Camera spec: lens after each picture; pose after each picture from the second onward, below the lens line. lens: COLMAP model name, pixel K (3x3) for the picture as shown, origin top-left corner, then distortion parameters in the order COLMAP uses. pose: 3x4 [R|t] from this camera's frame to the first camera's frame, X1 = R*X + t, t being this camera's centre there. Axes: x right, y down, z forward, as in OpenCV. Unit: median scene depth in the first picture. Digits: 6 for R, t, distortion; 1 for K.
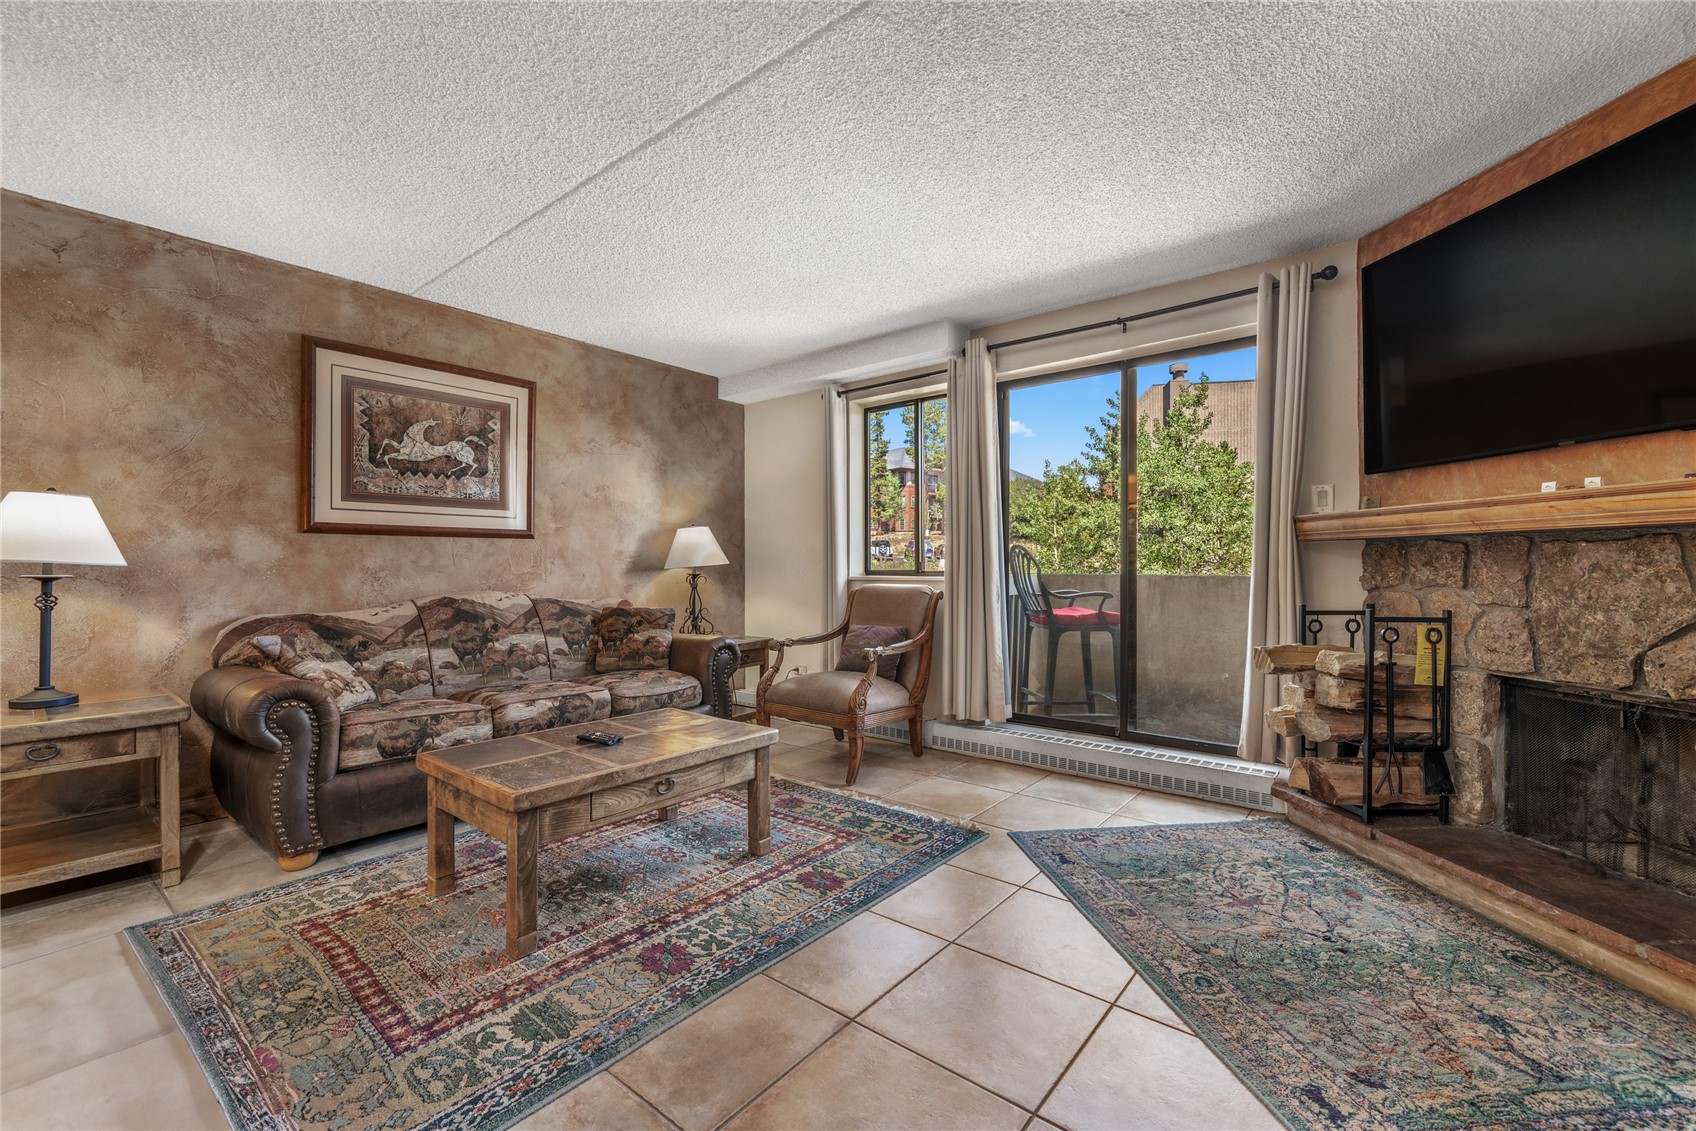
lens RADIAL K [[714.6, 0, 842.4], [0, 714.6, 563.5], [0, 0, 1]] dist [0.001575, -0.000743]
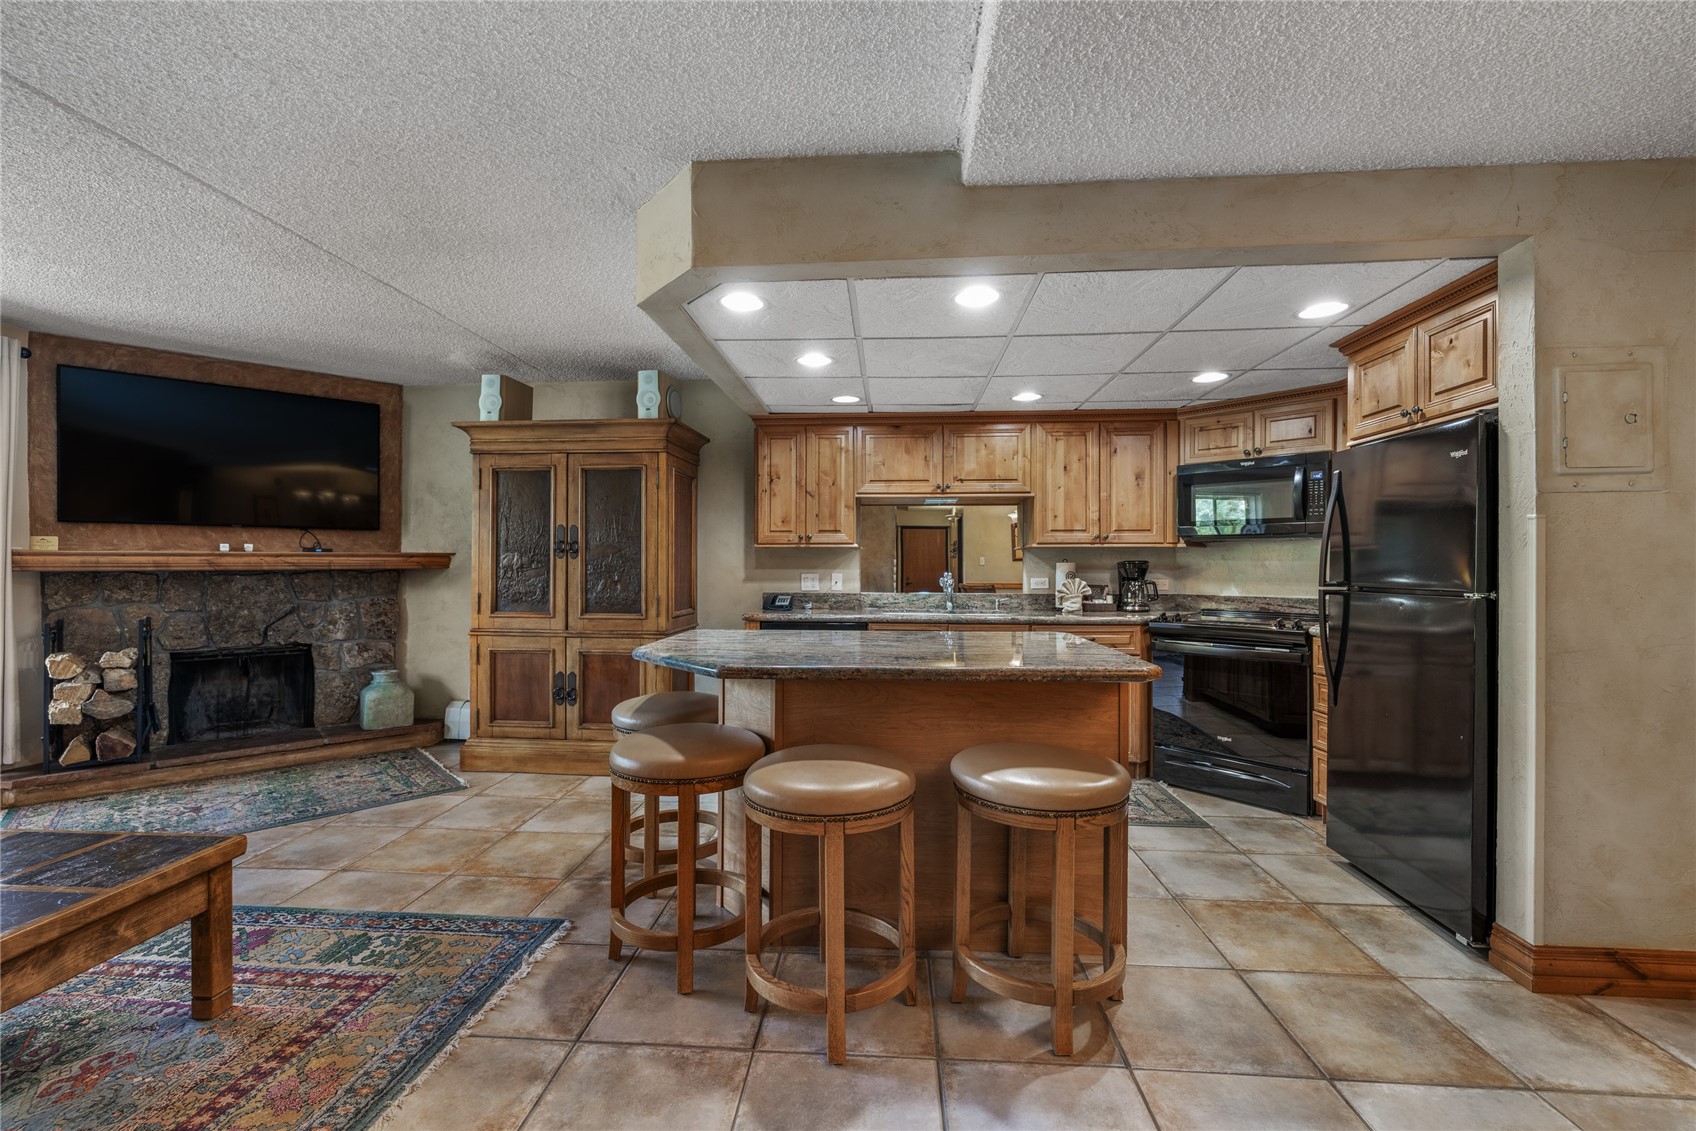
lens RADIAL K [[714.6, 0, 843.4], [0, 714.6, 565.0], [0, 0, 1]] dist [0.001575, -0.000743]
pose [[-0.580463, 0.000952, 0.814286, -1.126476], [0.000752, 1.000000, -0.000632, -0.040623], [-0.814287, 0.000246, -0.580463, 0.561367]]
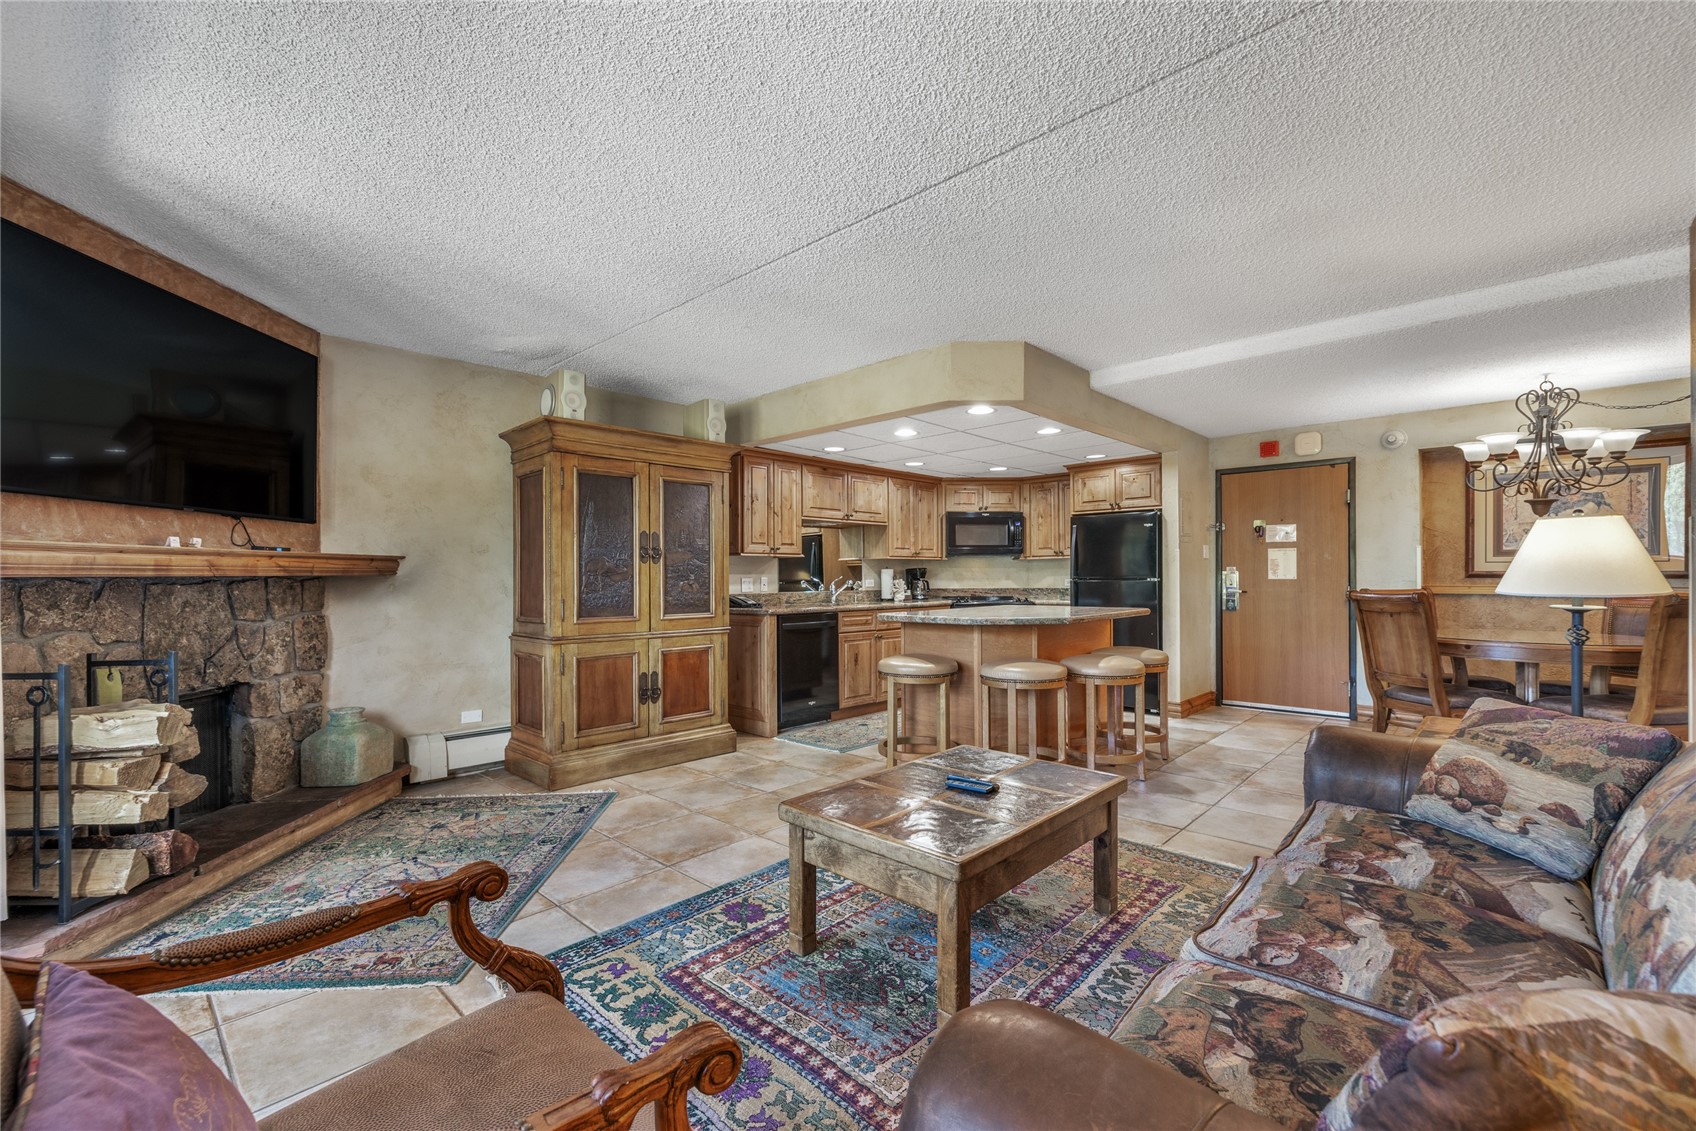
lens RADIAL K [[714.6, 0, 840.4], [0, 714.6, 576.5], [0, 0, 1]] dist [0.001575, -0.000743]
pose [[-0.997335, 0.009092, 0.072389, -0.195336], [0.009118, 0.999958, 0.000028, -0.024853], [-0.072385, 0.000688, -0.997377, 1.593901]]
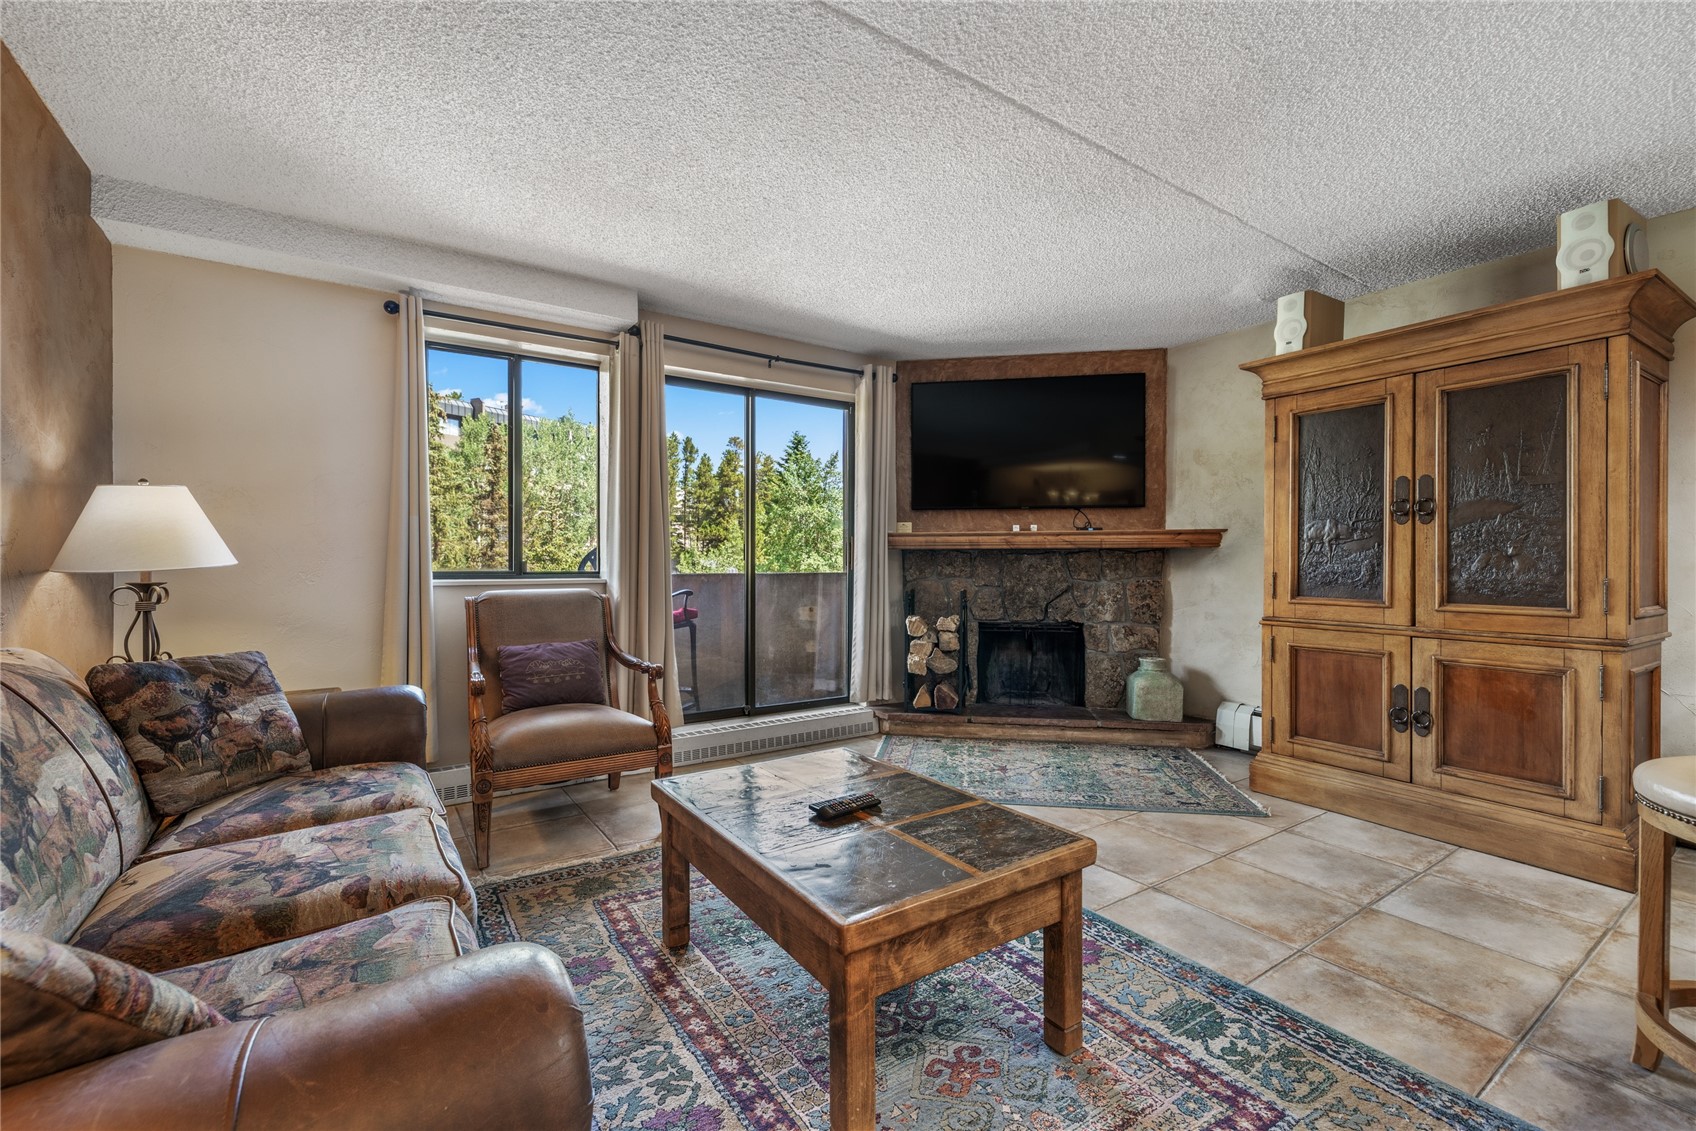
lens RADIAL K [[714.6, 0, 843.1], [0, 714.6, 563.3], [0, 0, 1]] dist [0.001575, -0.000743]
pose [[0.286467, 0.003068, 0.958085, -0.839103], [-0.002085, 0.999995, -0.002579, 0.002270], [-0.958088, -0.001259, 0.286472, 0.653205]]
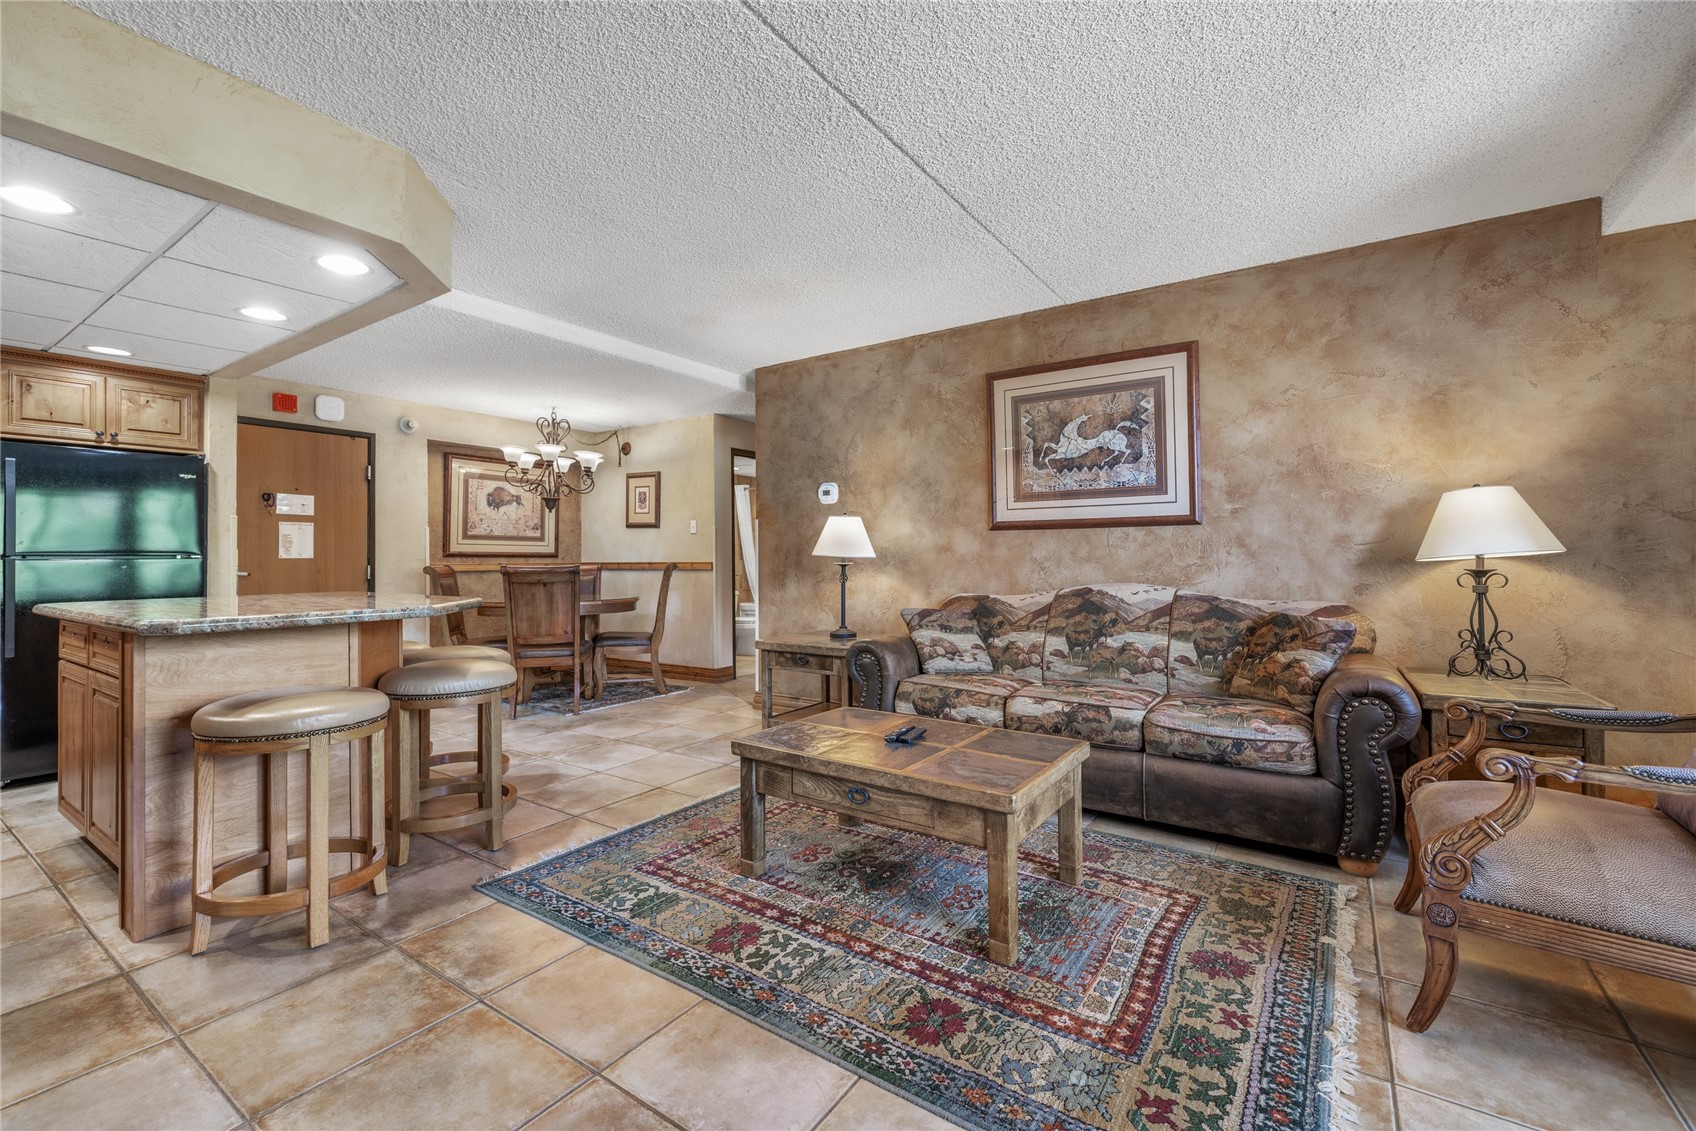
lens RADIAL K [[714.6, 0, 842.0], [0, 714.6, 552.8], [0, 0, 1]] dist [0.001575, -0.000743]
pose [[0.084067, -0.004877, -0.996448, 0.513400], [0.008230, 0.999957, -0.004200, -0.001235], [0.996426, -0.007848, 0.084103, 0.683145]]
